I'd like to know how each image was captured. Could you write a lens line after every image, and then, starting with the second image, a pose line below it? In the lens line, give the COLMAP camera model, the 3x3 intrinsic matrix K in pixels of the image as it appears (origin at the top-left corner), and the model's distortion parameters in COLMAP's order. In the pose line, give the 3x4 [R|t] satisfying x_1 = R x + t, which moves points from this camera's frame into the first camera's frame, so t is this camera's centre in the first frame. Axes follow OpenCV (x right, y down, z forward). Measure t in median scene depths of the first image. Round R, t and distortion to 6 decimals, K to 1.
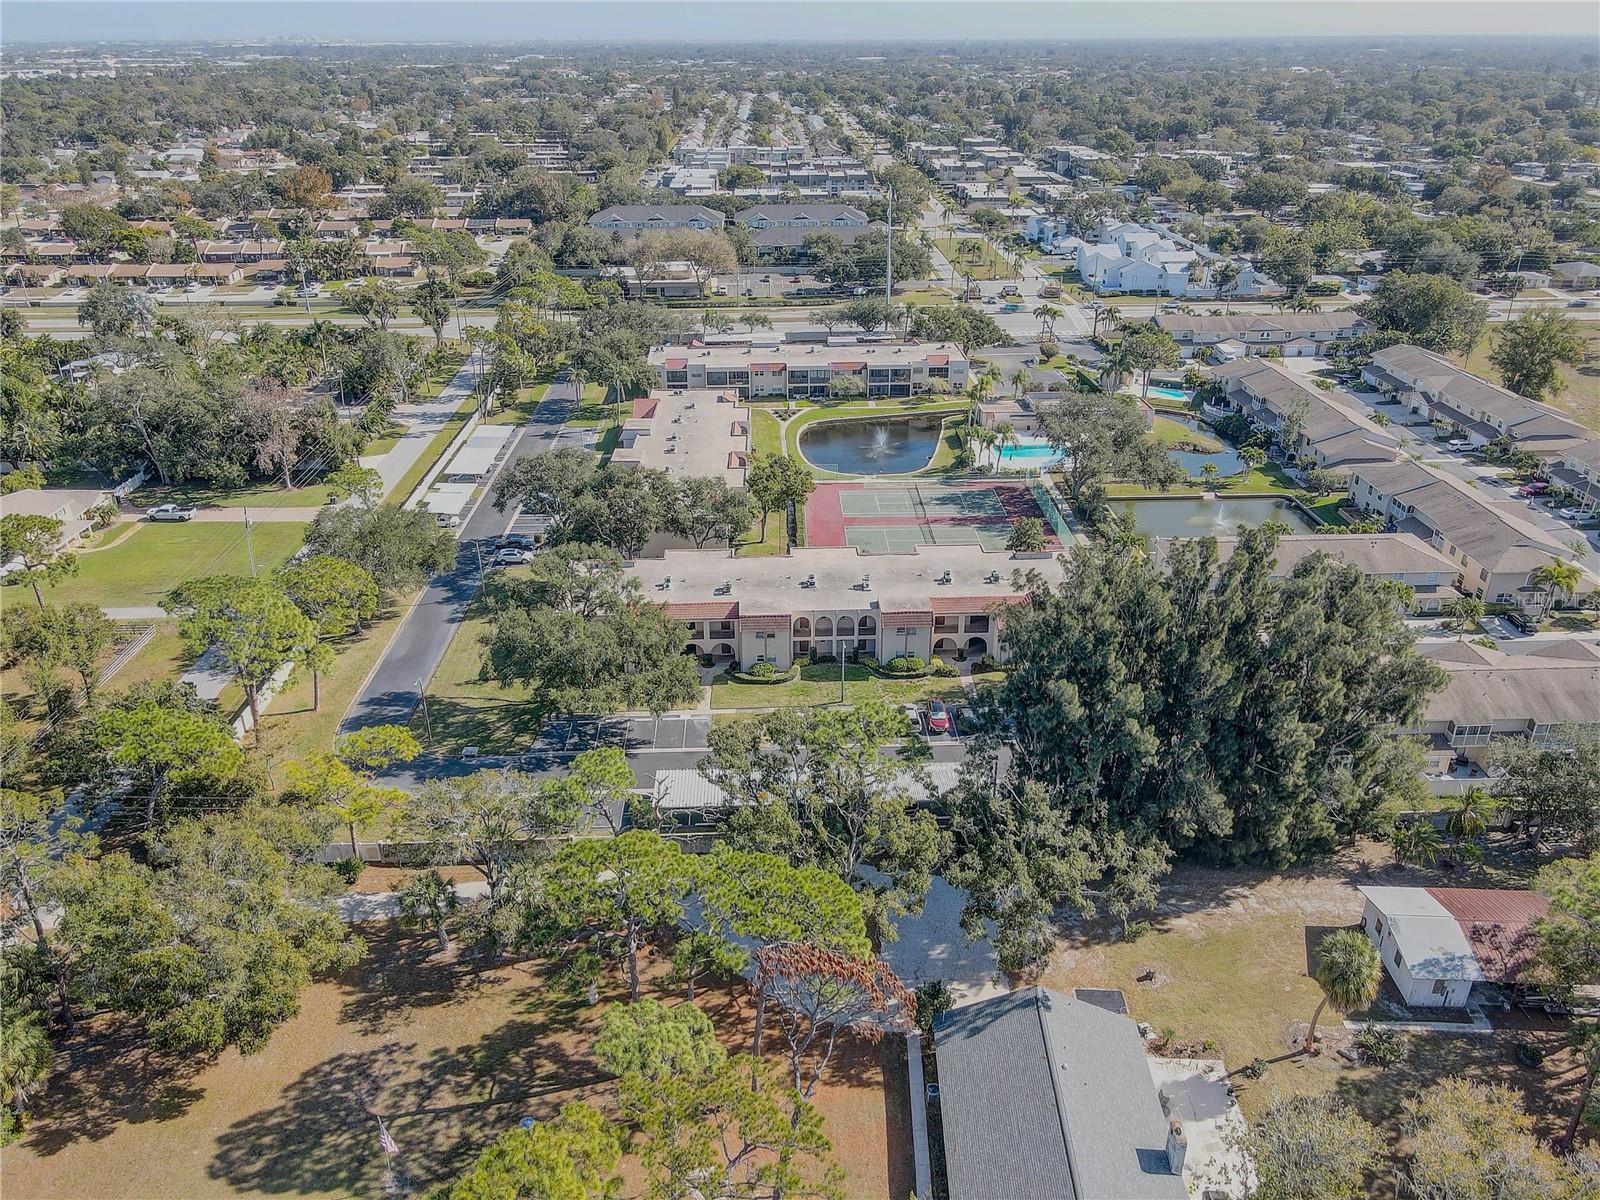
lens RADIAL K [[1179.5, 0, 798.2], [0, 1179.5, 602.5], [0, 0, 1]] dist [-0.010853, 0.060561]
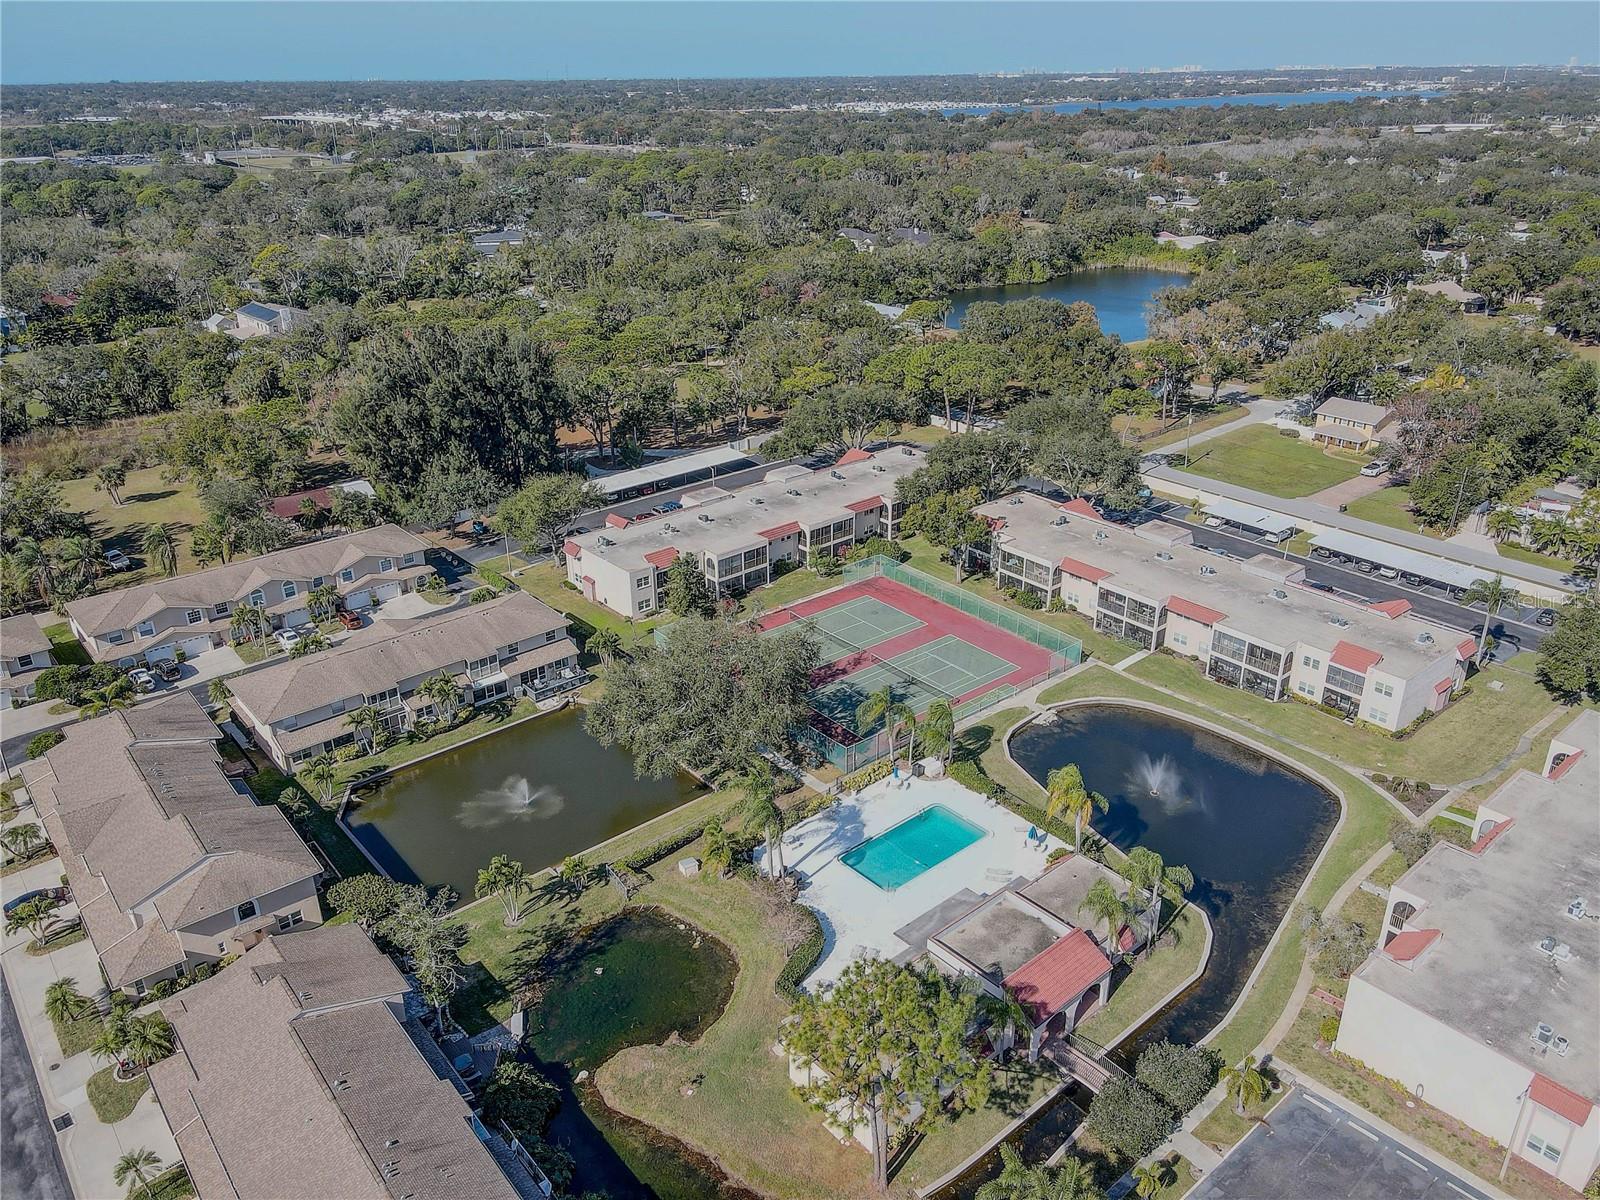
lens RADIAL K [[1179.5, 0, 798.2], [0, 1179.5, 602.5], [0, 0, 1]] dist [-0.010853, 0.060561]
pose [[-0.783557, 0.264659, -0.562133, 0.465174], [-0.256473, 0.686289, 0.680610, -0.498493], [0.565915, 0.677469, -0.469869, 1.057675]]
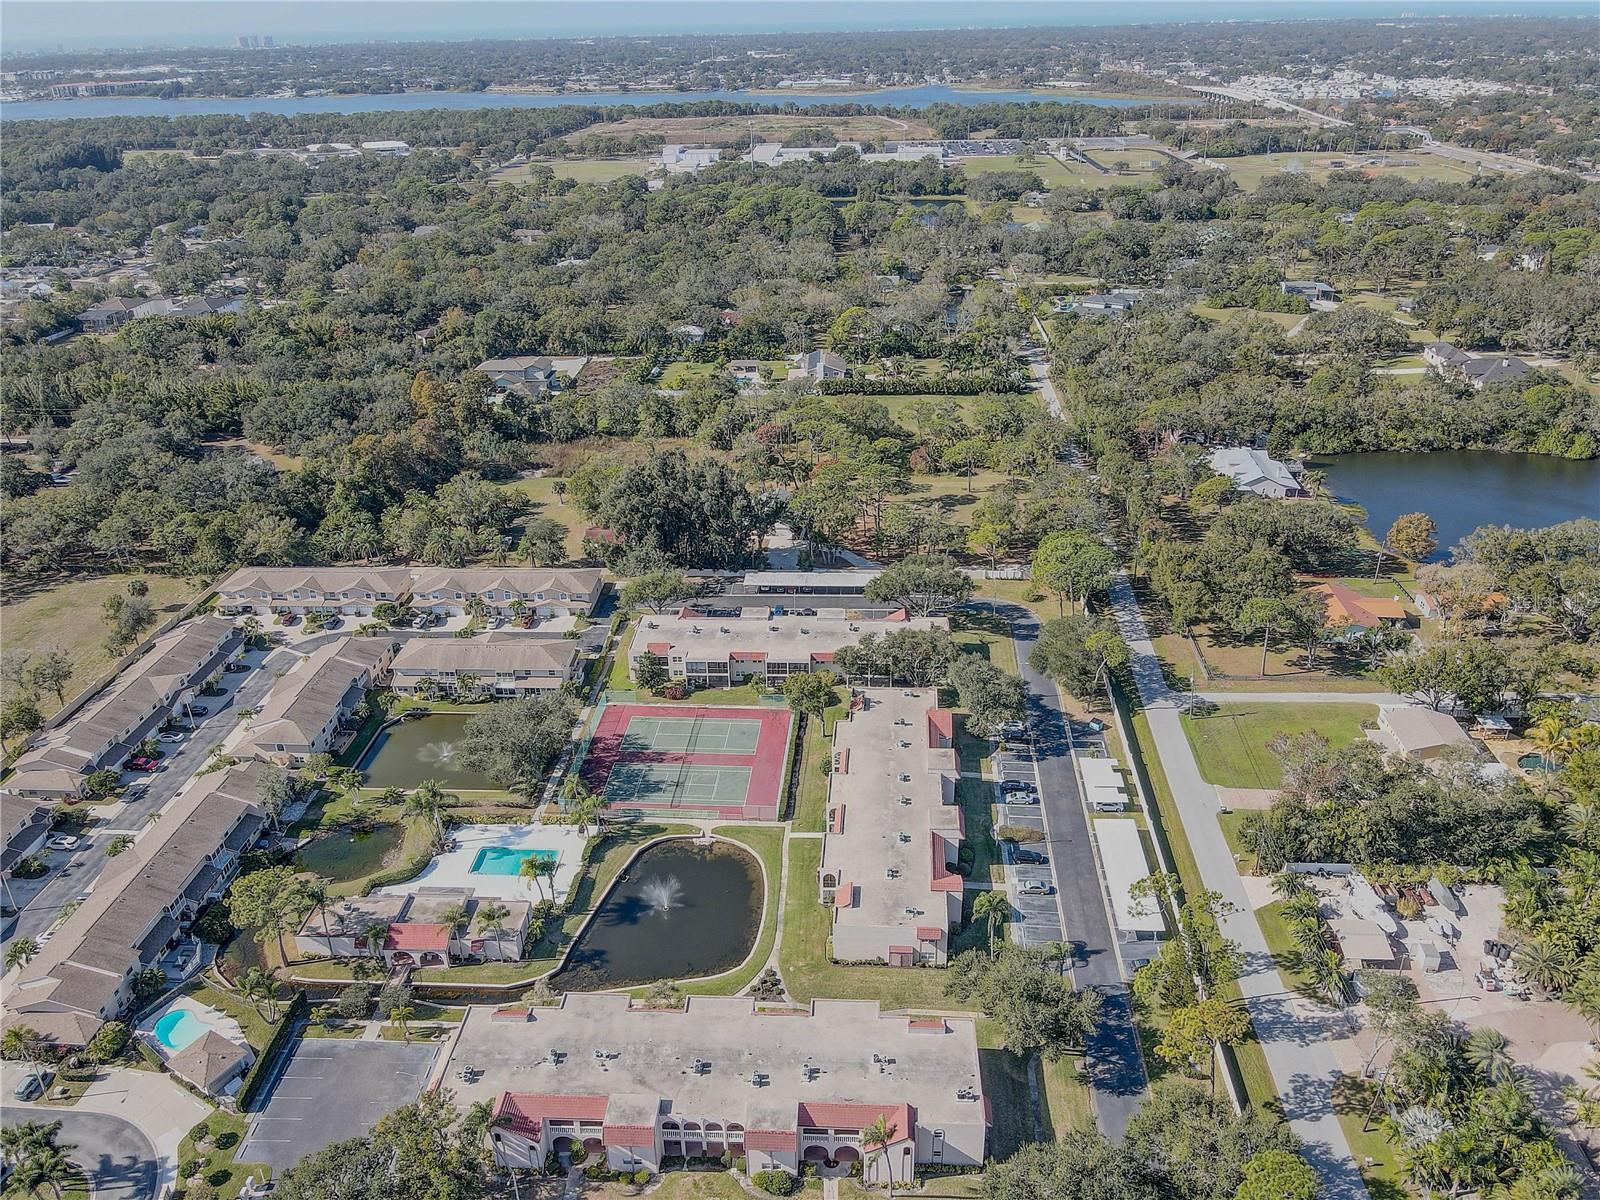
lens RADIAL K [[1179.5, 0, 798.2], [0, 1179.5, 602.5], [0, 0, 1]] dist [-0.010853, 0.060561]
pose [[-0.994754, -0.025689, 0.099022, -0.096444], [0.062551, 0.613193, 0.787453, -0.884235], [-0.080948, 0.789516, -0.608369, 1.277472]]
